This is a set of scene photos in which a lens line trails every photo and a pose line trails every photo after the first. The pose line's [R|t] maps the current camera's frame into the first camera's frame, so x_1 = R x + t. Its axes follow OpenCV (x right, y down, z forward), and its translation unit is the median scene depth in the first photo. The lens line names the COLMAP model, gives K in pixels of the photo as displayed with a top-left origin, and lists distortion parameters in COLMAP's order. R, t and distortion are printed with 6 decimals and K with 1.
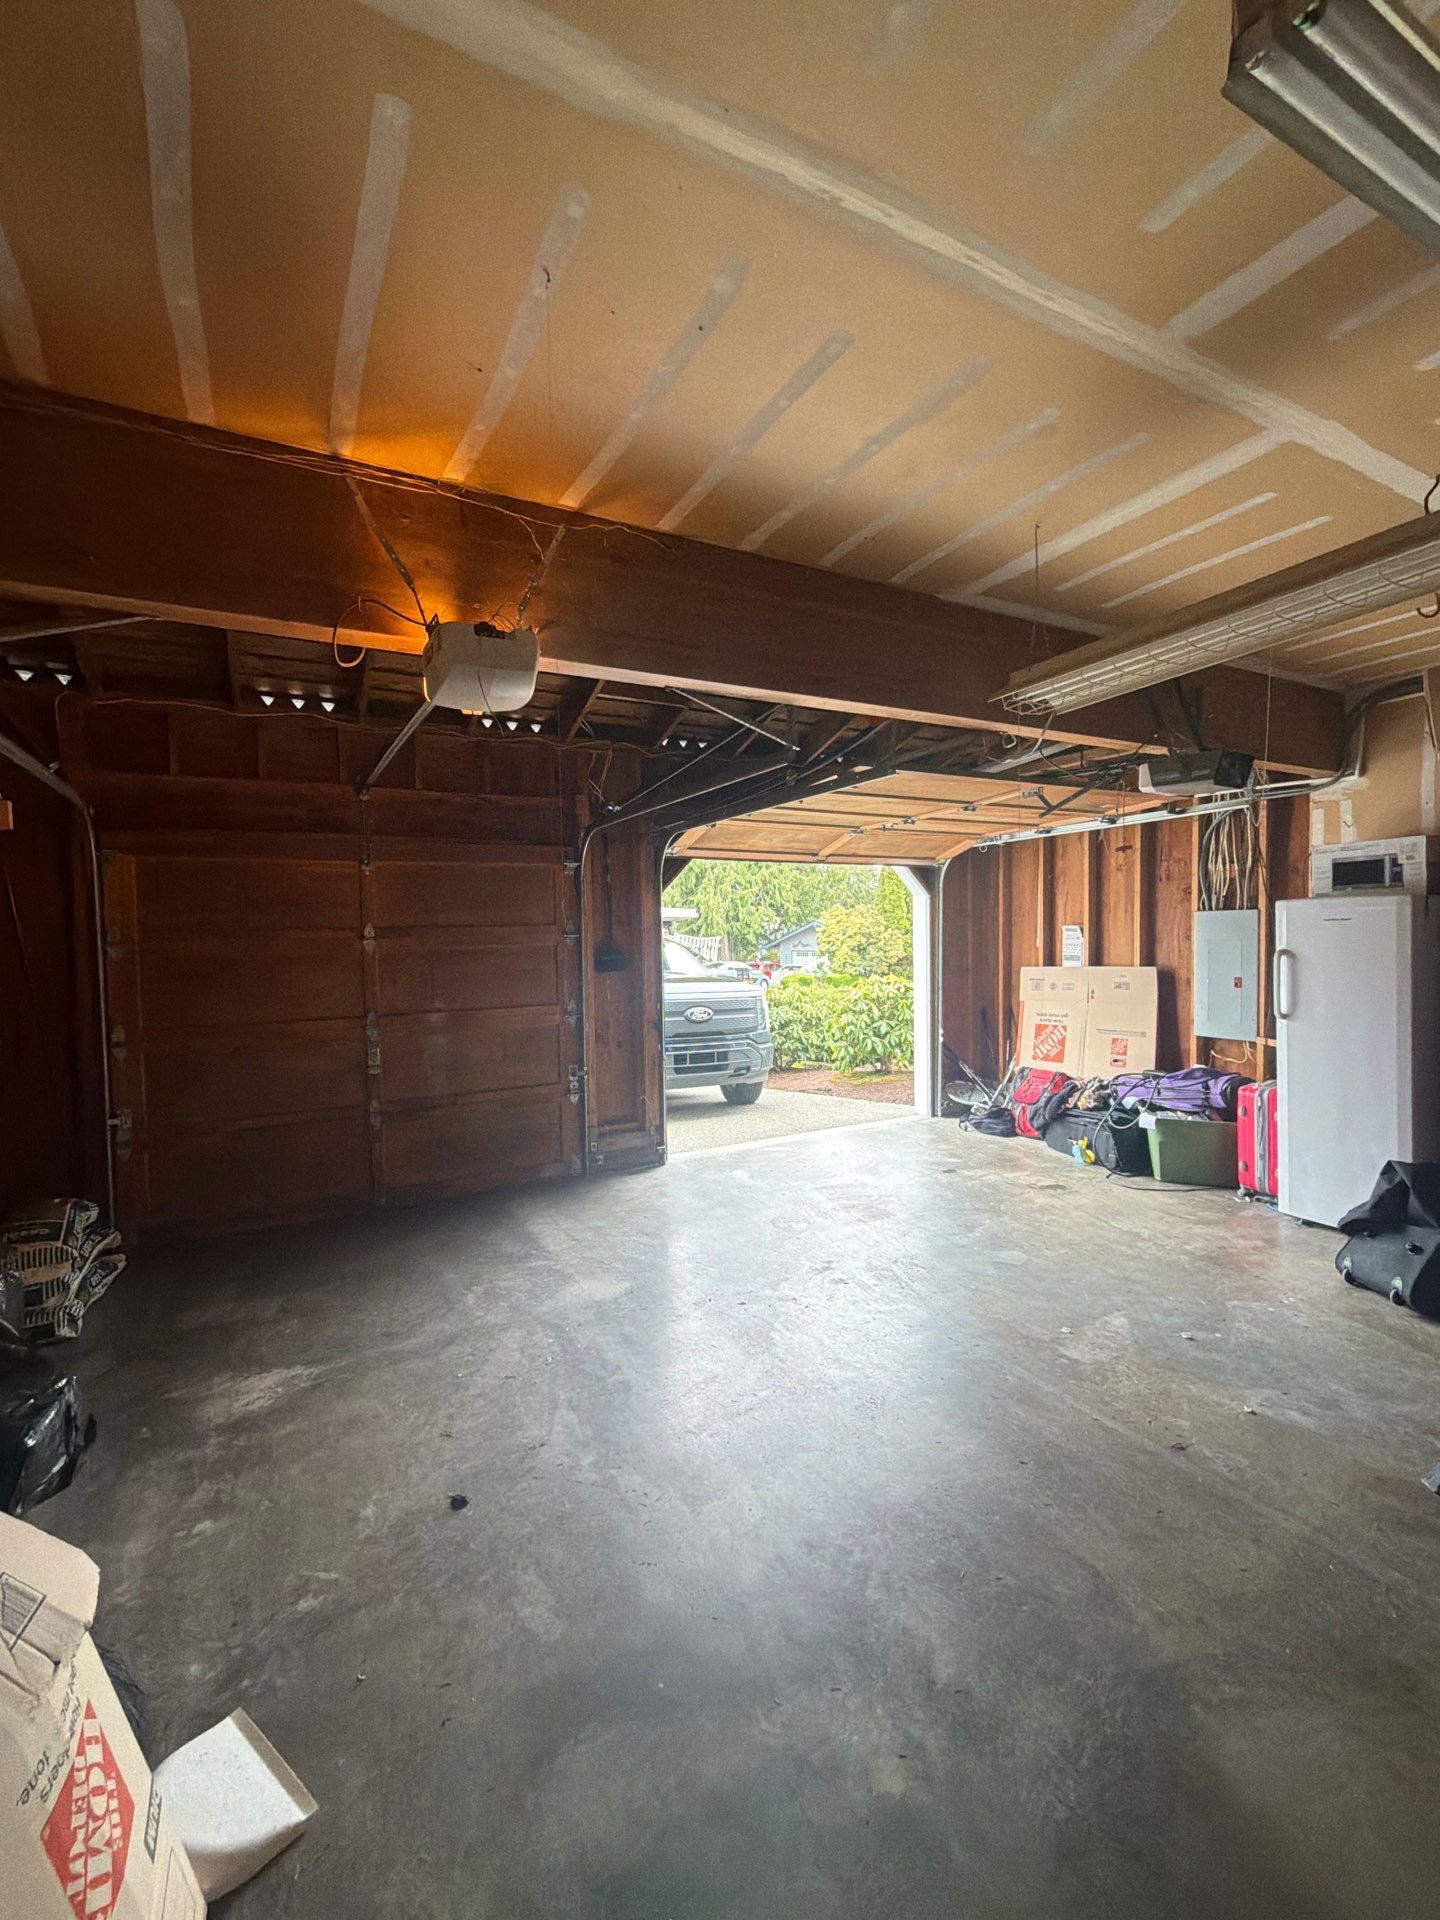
lens RADIAL K [[827.5, 0, 720.0], [0, 827.5, 960.0], [0, 0, 1]] dist [0.000174, 0.000005]
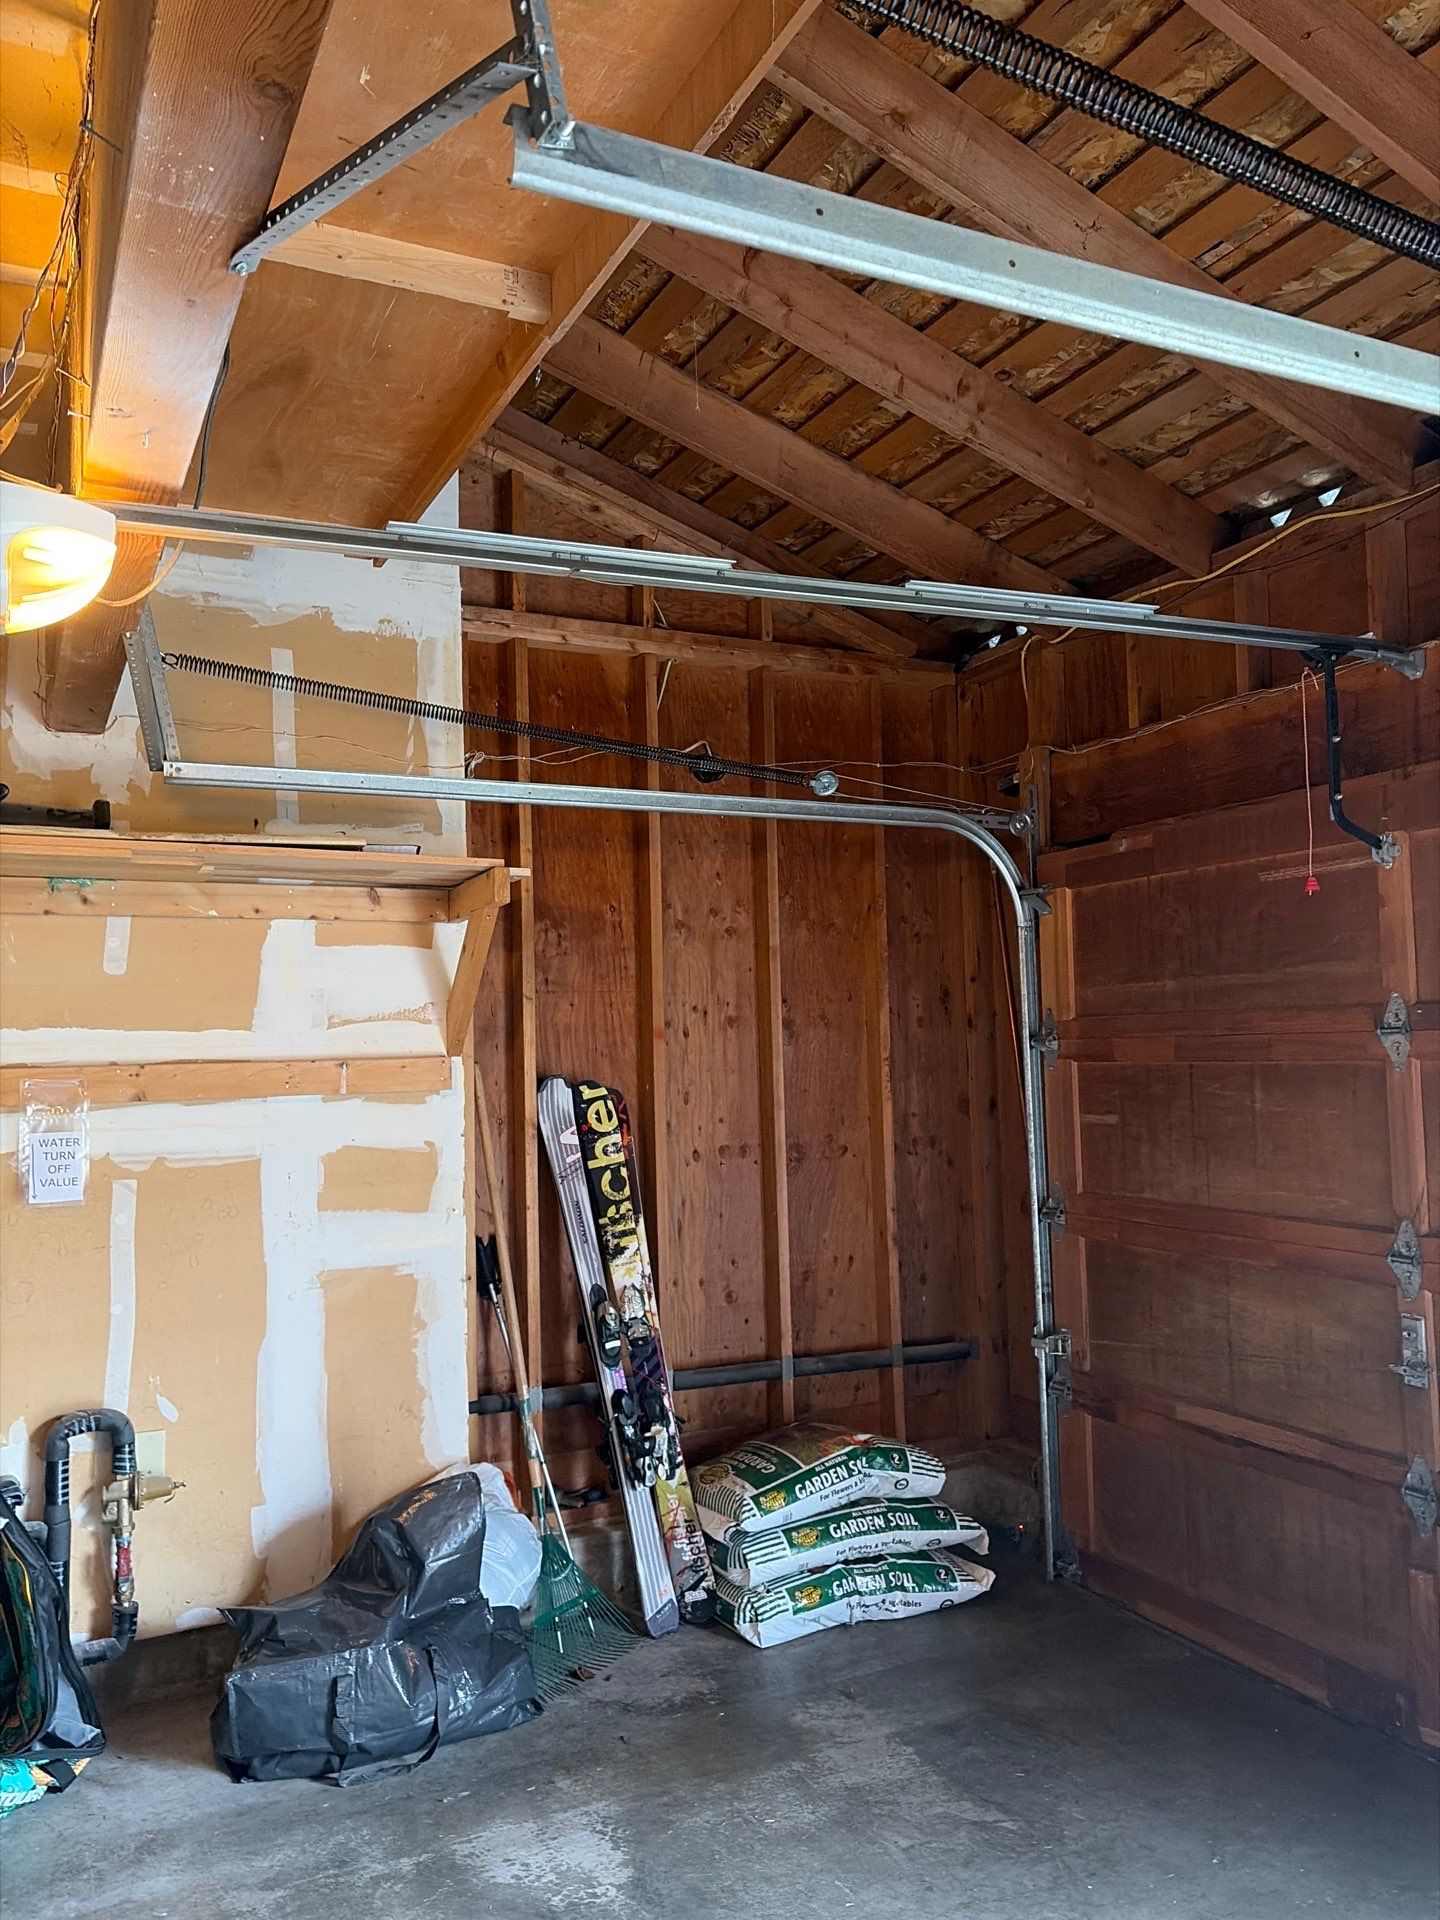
lens RADIAL K [[1454.2, 0, 720.0], [0, 1454.2, 960.0], [0, 0, 1]] dist [-0.000921, -0.001247]
pose [[-0.032411, -0.048106, -0.998316, 0.414342], [-0.013882, 0.998766, -0.047677, -0.032449], [0.999378, 0.012313, -0.033039, 1.076256]]
